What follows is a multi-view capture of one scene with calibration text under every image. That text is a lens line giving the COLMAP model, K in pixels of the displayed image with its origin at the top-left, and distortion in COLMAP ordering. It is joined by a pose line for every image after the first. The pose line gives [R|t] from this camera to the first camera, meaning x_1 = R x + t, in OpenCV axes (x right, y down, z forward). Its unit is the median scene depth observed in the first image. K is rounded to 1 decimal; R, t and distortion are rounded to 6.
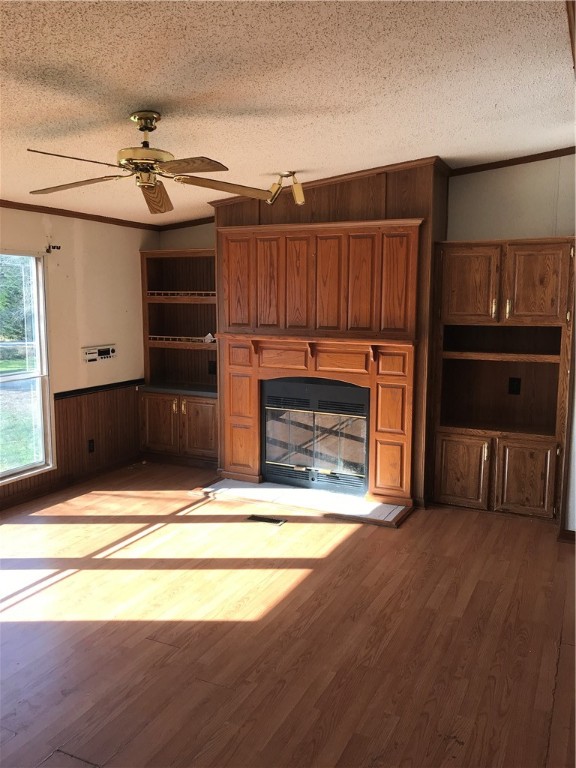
lens RADIAL K [[629.5, 0, 288.0], [0, 629.5, 384.0], [0, 0, 1]] dist [0.009703, -0.008375]
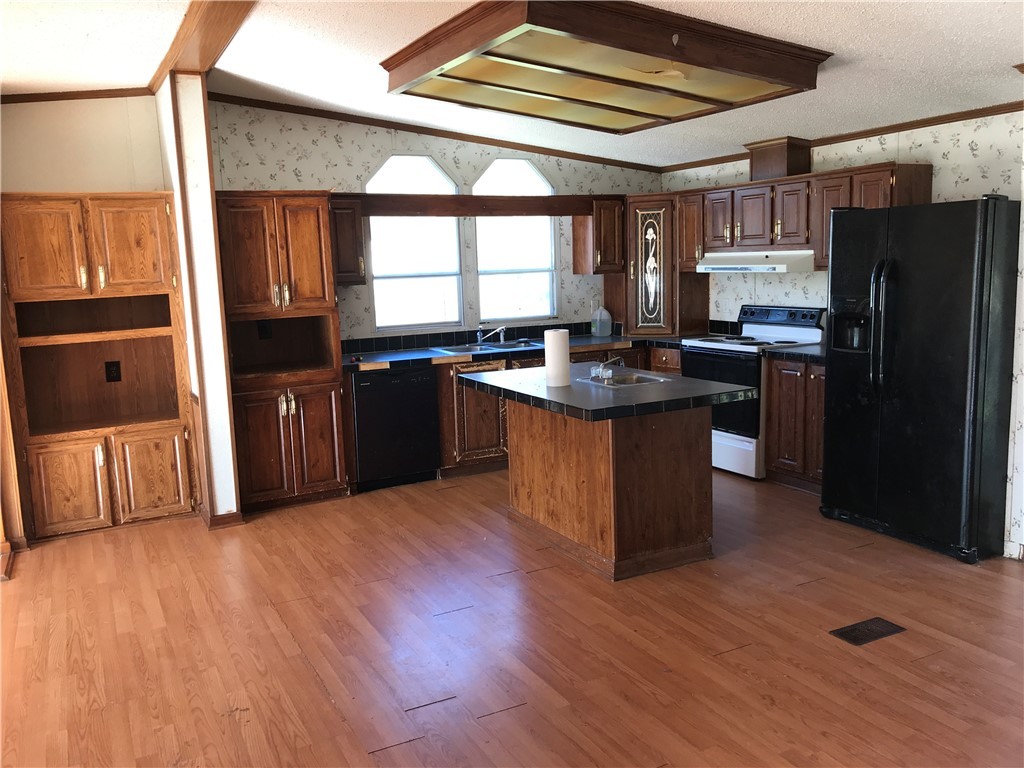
lens RADIAL K [[837.4, 0, 511.5], [0, 837.4, 378.0], [0, 0, 1]] dist [0.044508, -0.067910]
pose [[0.592733, -0.144205, 0.792384, -0.208444], [0.148390, 0.986551, 0.068540, 0.013932], [-0.791611, 0.076956, 0.606160, -0.076673]]
